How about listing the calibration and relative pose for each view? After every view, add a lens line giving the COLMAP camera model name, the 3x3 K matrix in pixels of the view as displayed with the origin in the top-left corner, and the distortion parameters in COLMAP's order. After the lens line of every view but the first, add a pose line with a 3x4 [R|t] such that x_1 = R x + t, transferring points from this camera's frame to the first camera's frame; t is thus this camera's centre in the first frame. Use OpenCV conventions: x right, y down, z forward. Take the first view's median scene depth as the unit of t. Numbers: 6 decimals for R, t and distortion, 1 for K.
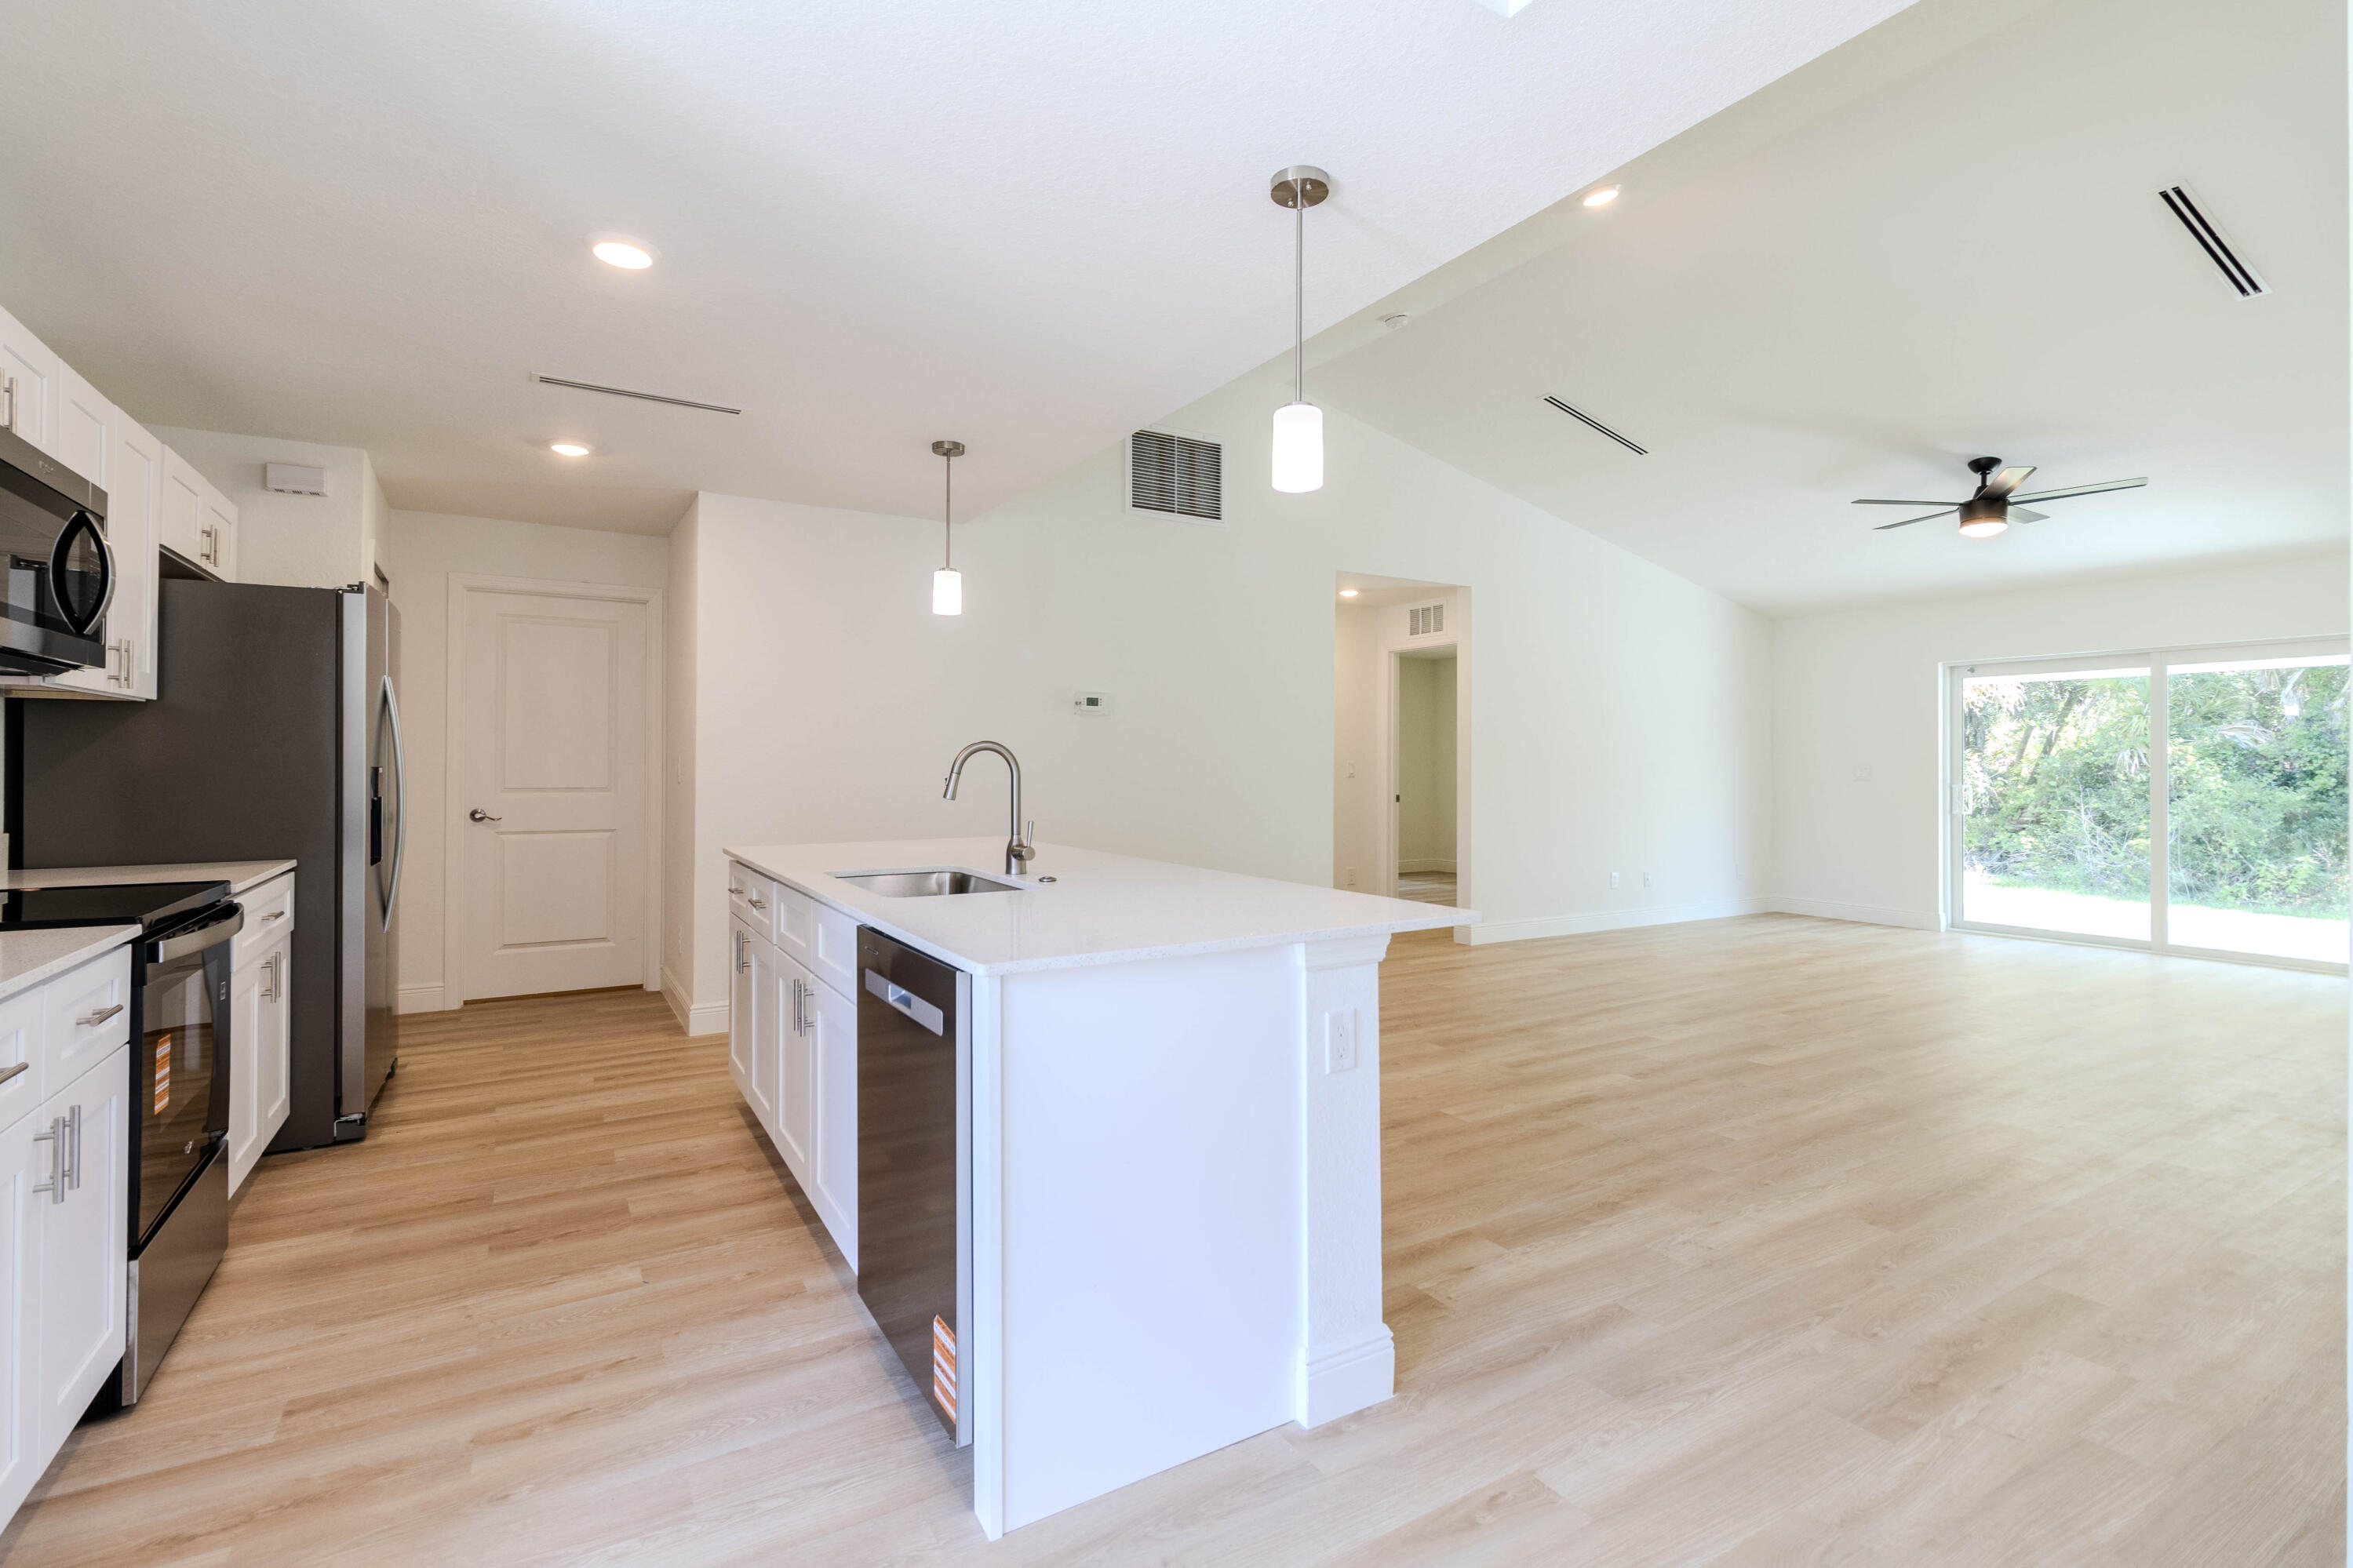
lens RADIAL K [[1079.2, 0, 1172.7], [0, 1079.2, 776.1], [0, 0, 1]] dist [-0.000272, -0.000085]
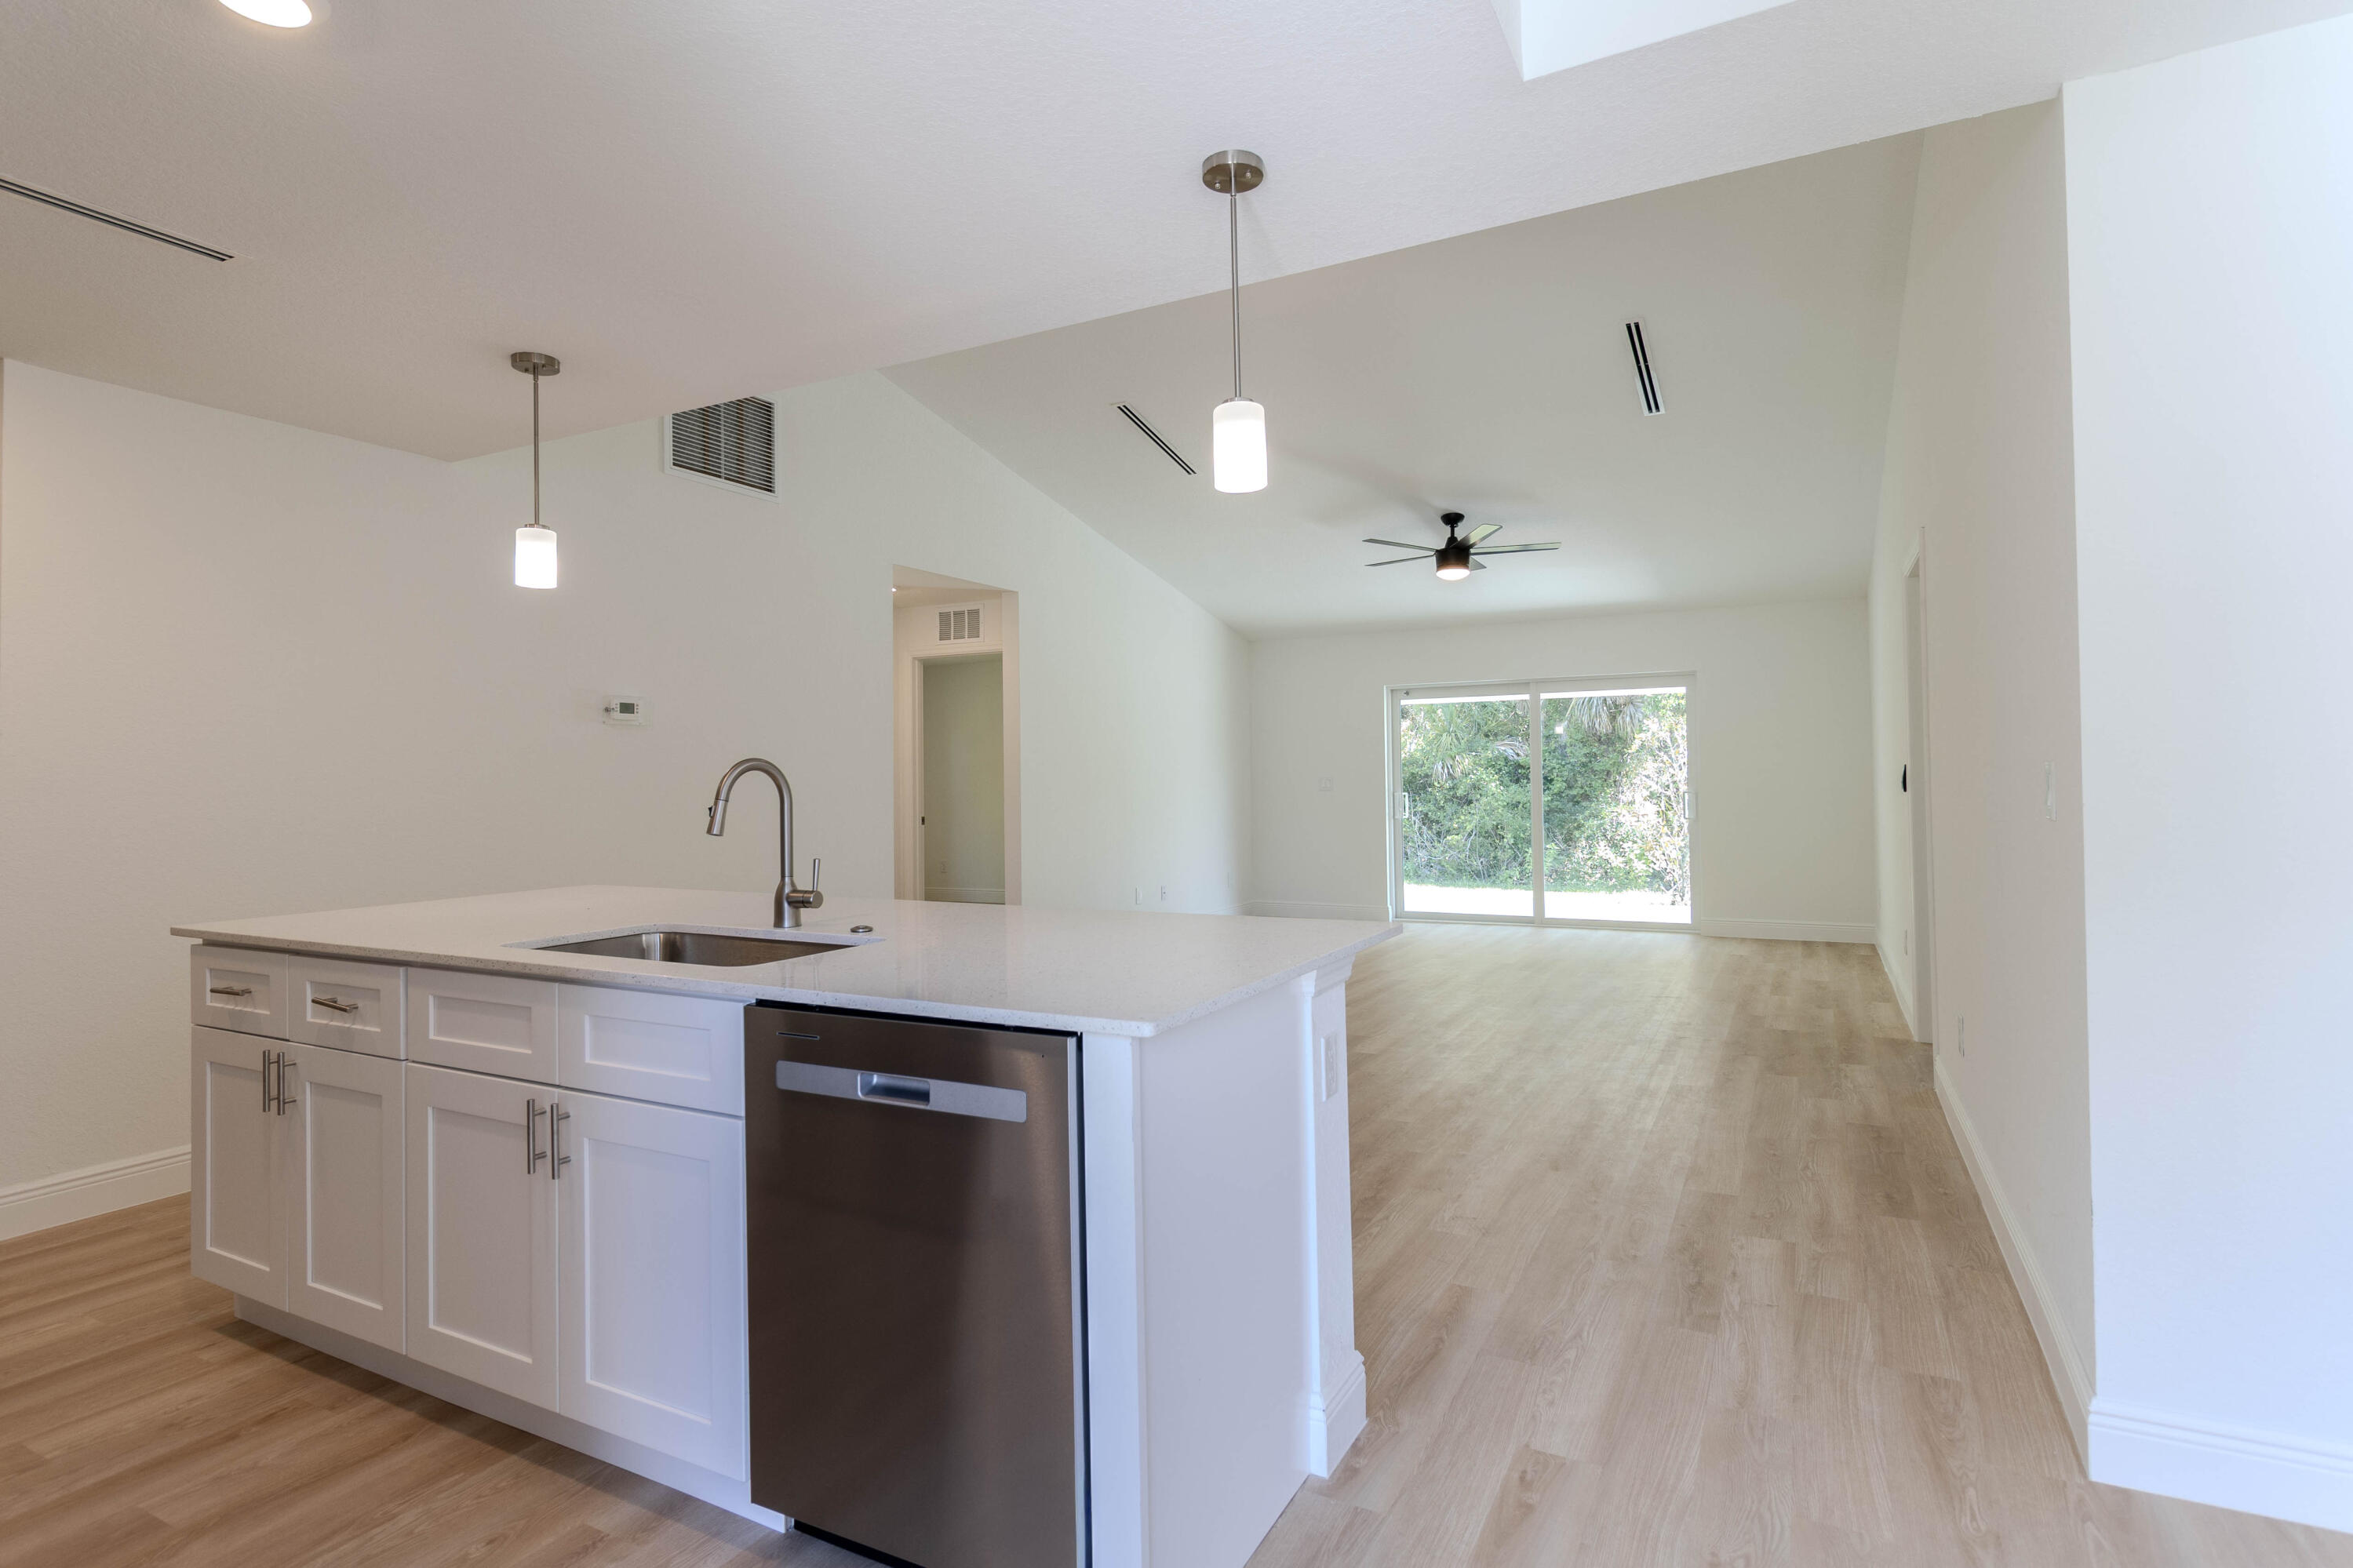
lens RADIAL K [[1195.2, 0, 1175.1], [0, 1195.2, 775.9], [0, 0, 1]] dist [0.004506, -0.002318]
pose [[0.853015, -0.012281, 0.521741, -0.187067], [0.020774, 0.999730, -0.010432, -0.002362], [-0.521472, 0.019738, 0.853040, 0.054616]]
